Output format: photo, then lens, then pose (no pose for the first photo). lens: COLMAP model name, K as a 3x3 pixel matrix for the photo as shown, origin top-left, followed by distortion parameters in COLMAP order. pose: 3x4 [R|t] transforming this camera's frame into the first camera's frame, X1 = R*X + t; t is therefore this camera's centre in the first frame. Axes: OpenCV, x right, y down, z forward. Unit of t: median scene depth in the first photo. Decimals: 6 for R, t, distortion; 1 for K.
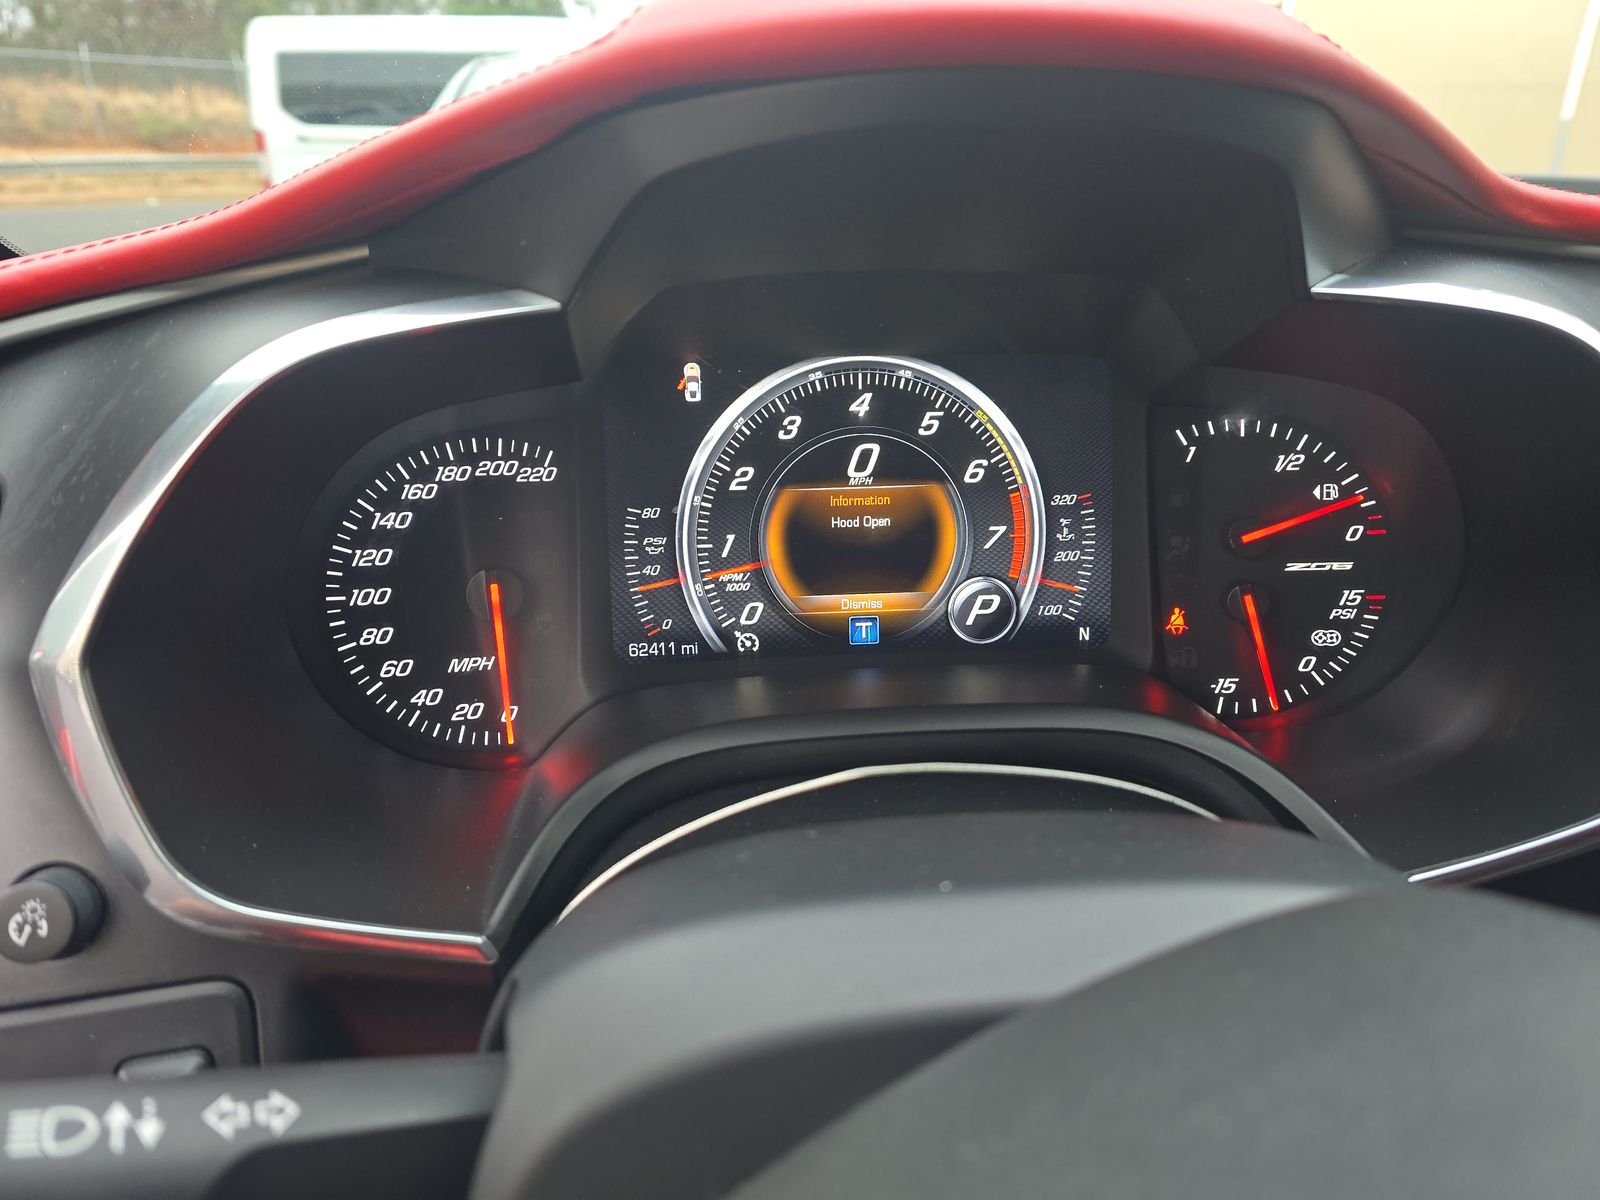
lens RADIAL K [[996.0, 0, 800.0], [0, 996.0, 600.0], [0, 0, 1]] dist [0.043676, -0.043813]
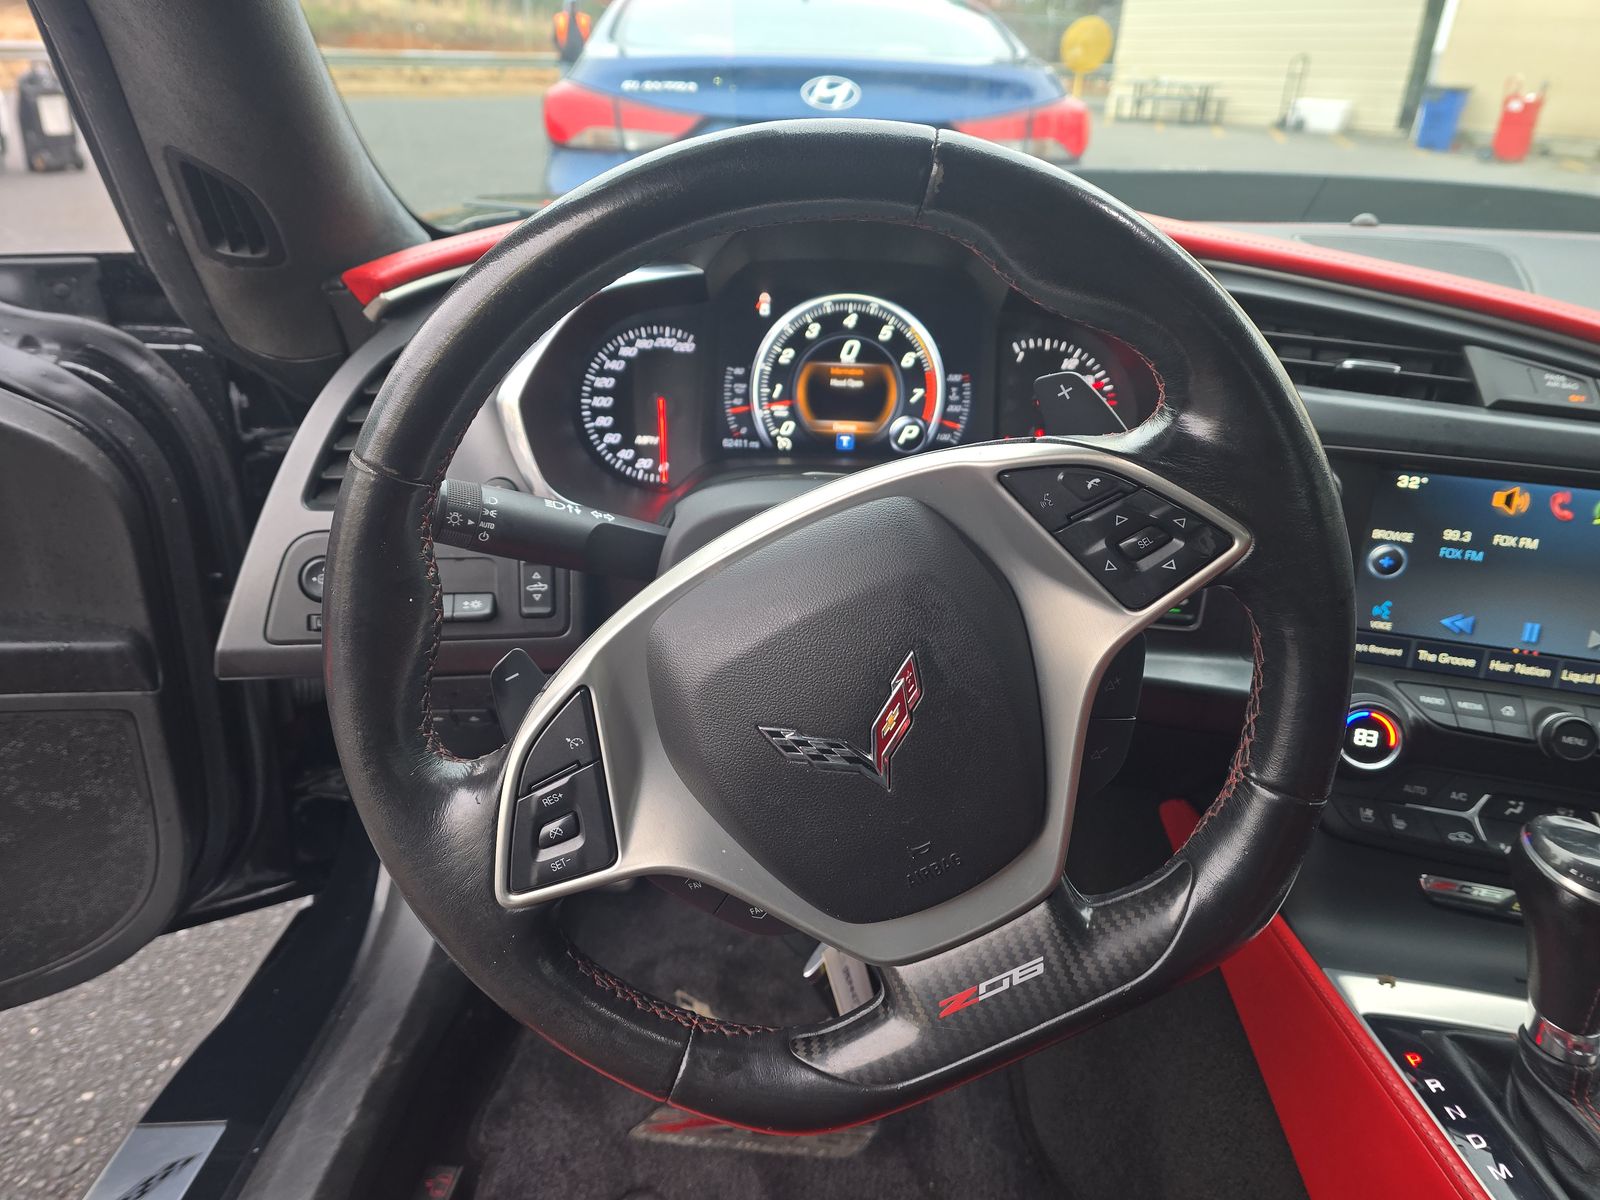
lens RADIAL K [[996.0, 0, 800.0], [0, 996.0, 600.0], [0, 0, 1]] dist [0.043676, -0.043813]
pose [[0.992976, 0.080230, -0.086958, 0.175161], [-0.073600, 0.994315, 0.076947, 0.199387], [0.092637, -0.070006, 0.993236, -0.964737]]
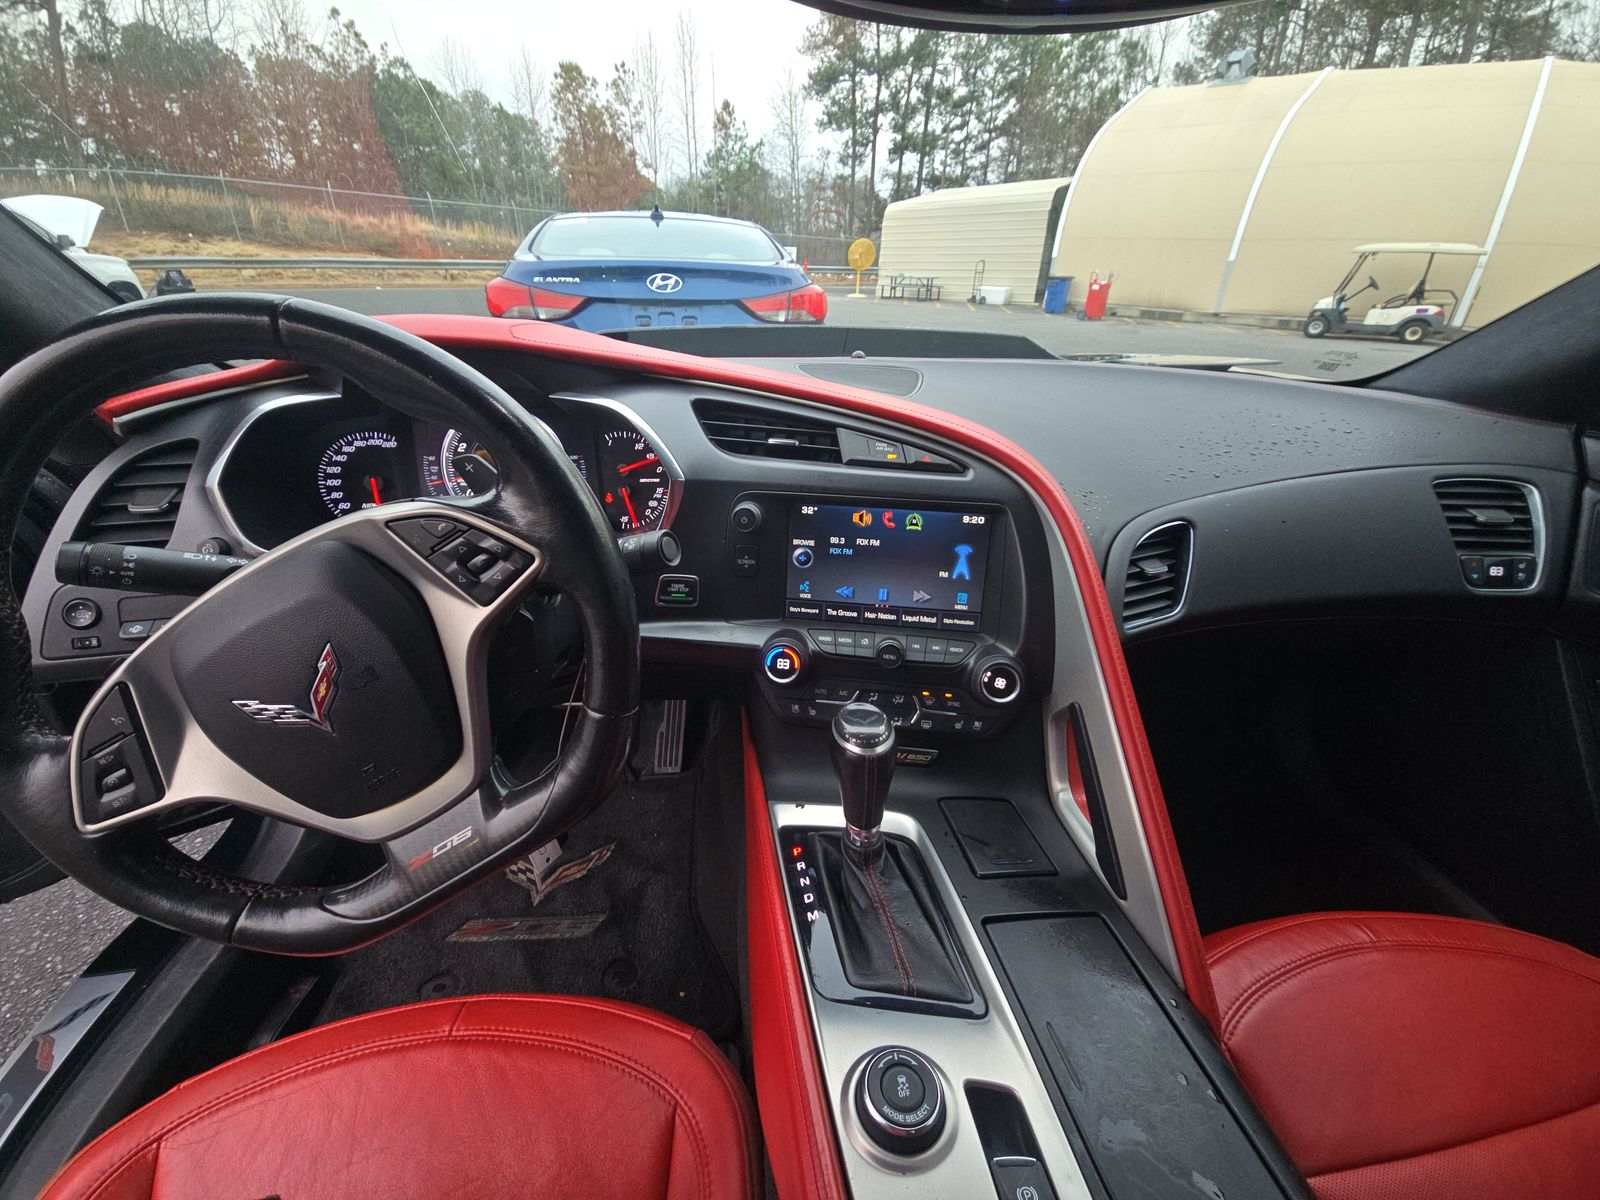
lens RADIAL K [[592.5, 0, 800.0], [0, 592.5, 600.0], [0, 0, 1]] dist [-0.000840, -0.000142]
pose [[0.999524, 0.013845, 0.027578, 0.930409], [-0.016405, 0.995353, 0.094888, 0.153429], [-0.026136, -0.095295, 0.995106, -0.873724]]
